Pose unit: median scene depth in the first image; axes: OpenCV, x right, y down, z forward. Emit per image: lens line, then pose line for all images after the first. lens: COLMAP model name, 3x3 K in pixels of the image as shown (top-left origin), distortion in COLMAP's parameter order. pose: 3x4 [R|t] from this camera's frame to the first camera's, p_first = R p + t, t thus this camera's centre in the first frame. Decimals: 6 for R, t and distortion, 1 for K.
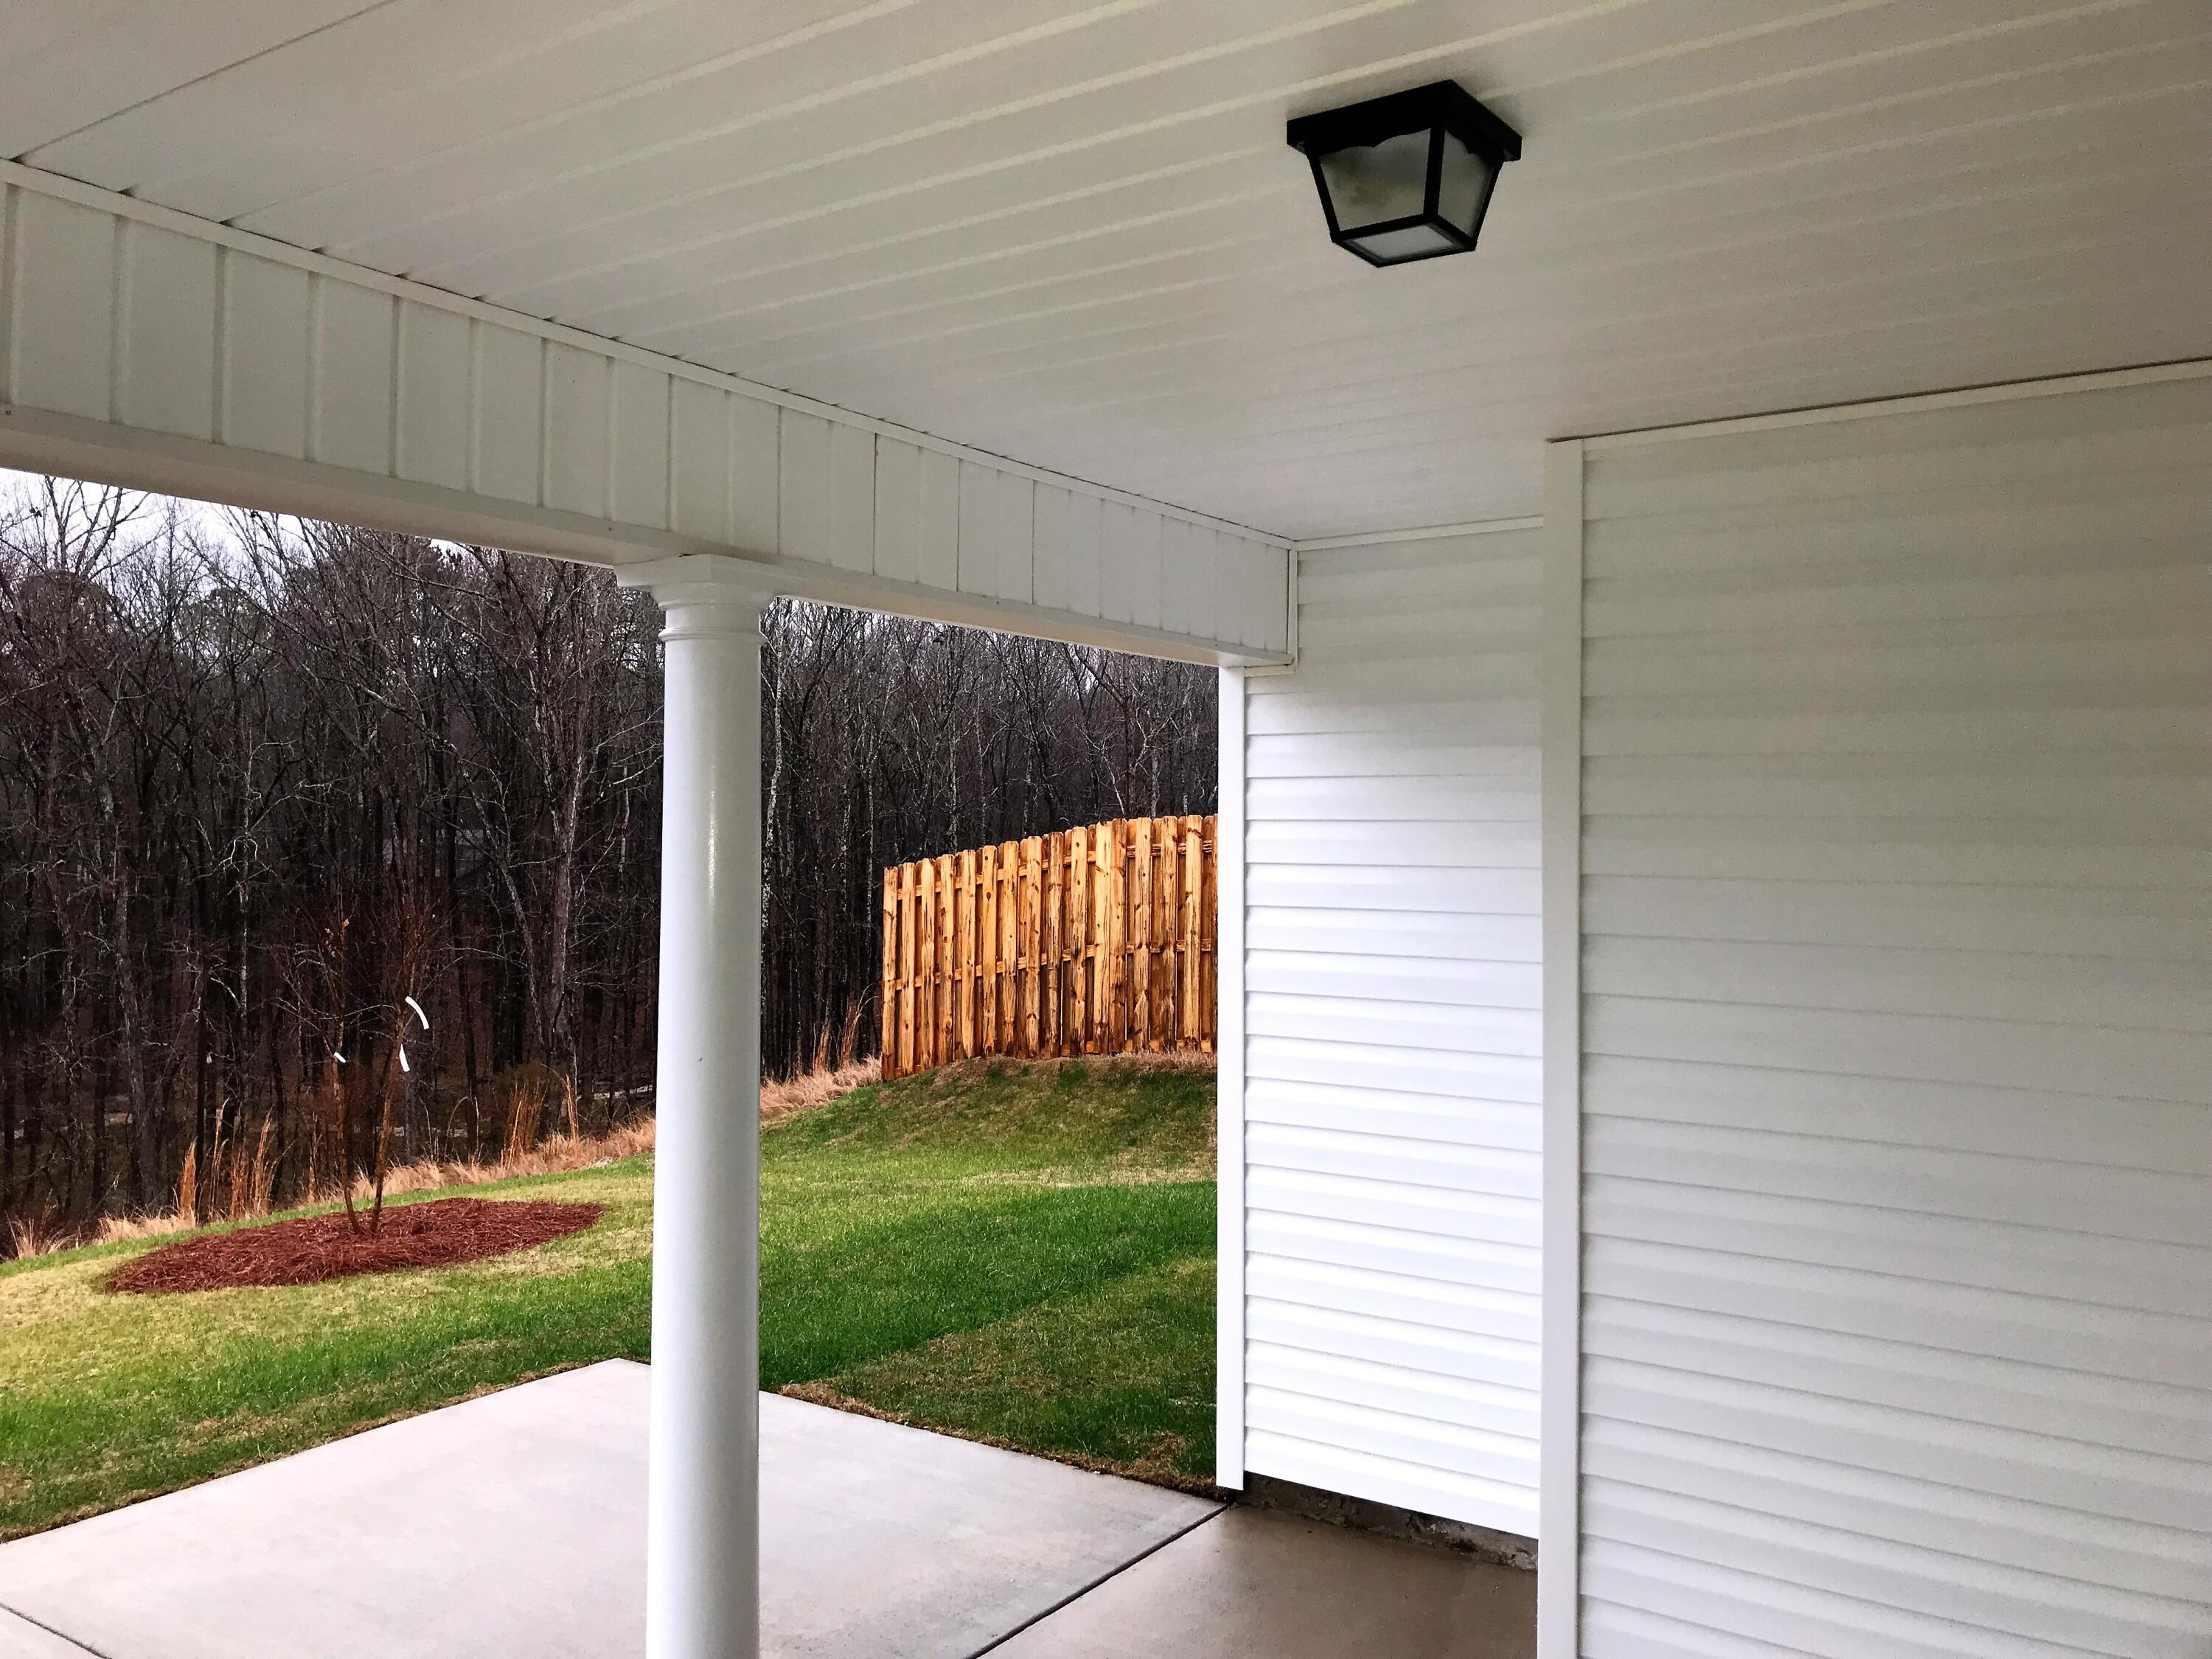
lens RADIAL K [[1794.7, 0, 1106.0], [0, 1794.7, 829.1], [0, 0, 1]] dist [0.062640, -0.077182]
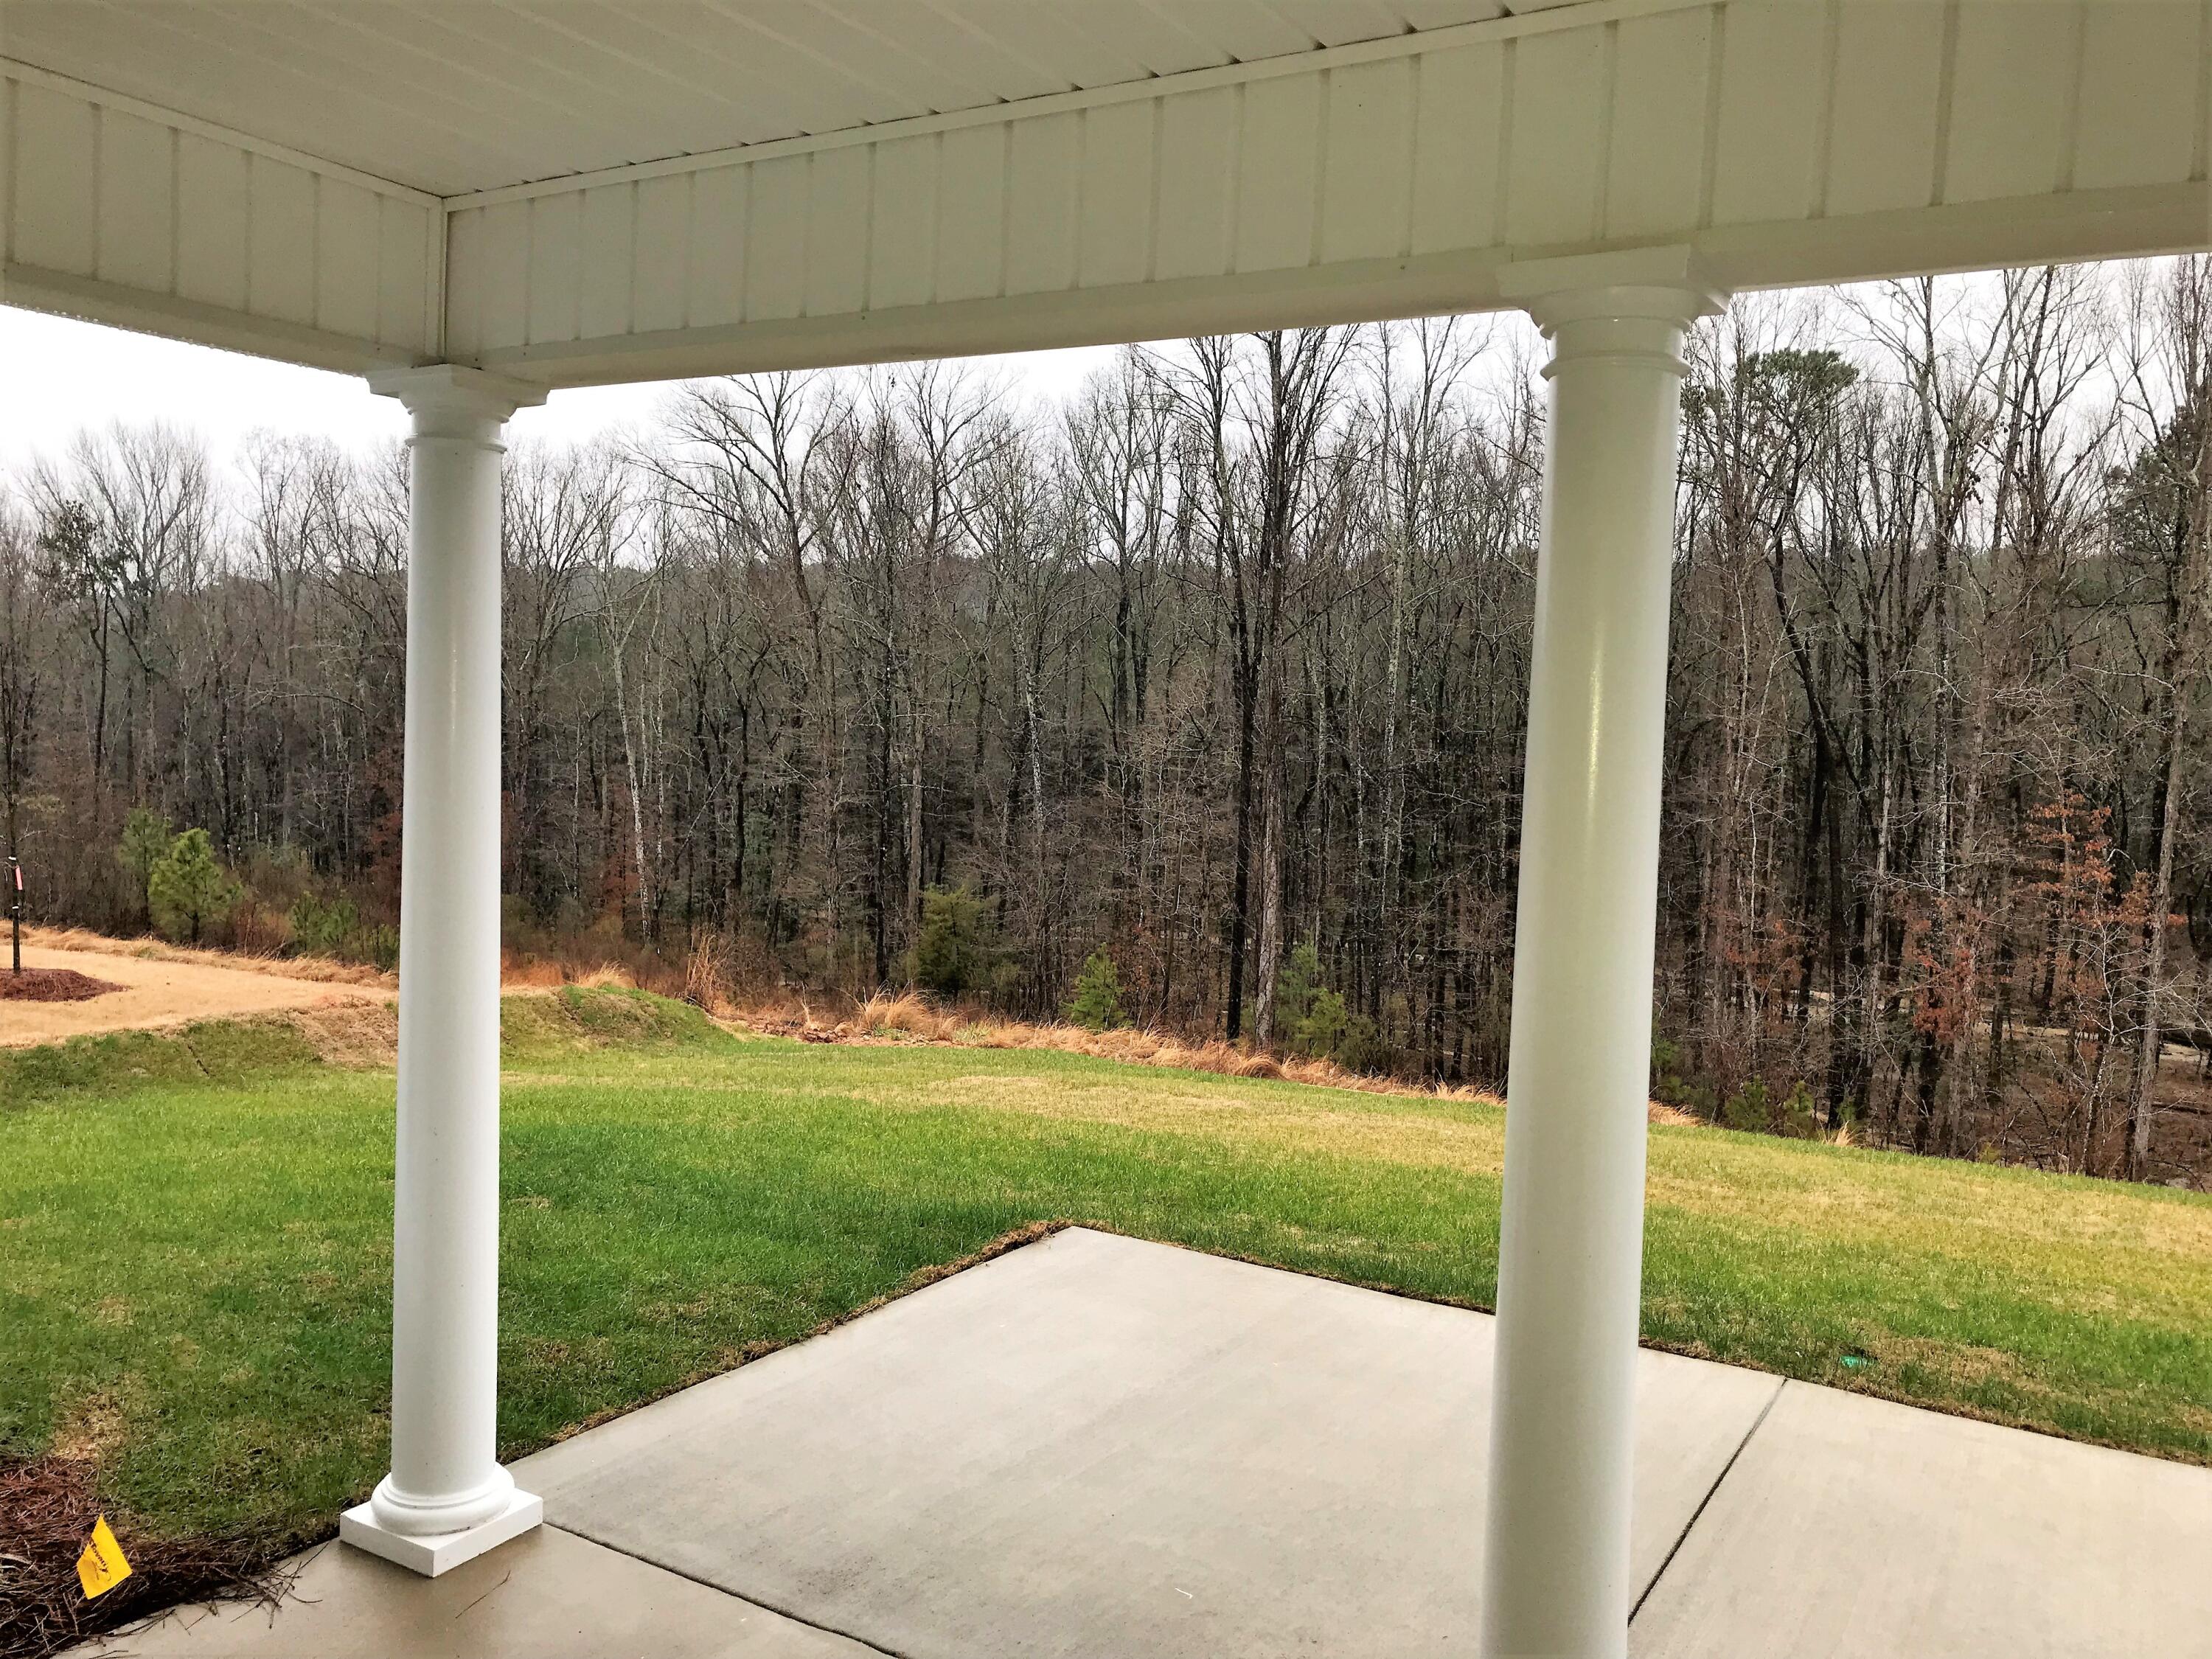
lens RADIAL K [[1794.7, 0, 1106.4], [0, 1794.7, 826.6], [0, 0, 1]] dist [0.062640, -0.077182]
pose [[0.050897, 0.070268, -0.996229, 0.339971], [-0.031067, 0.997150, 0.068746, 0.019485], [0.998221, 0.027450, 0.052935, 0.490283]]
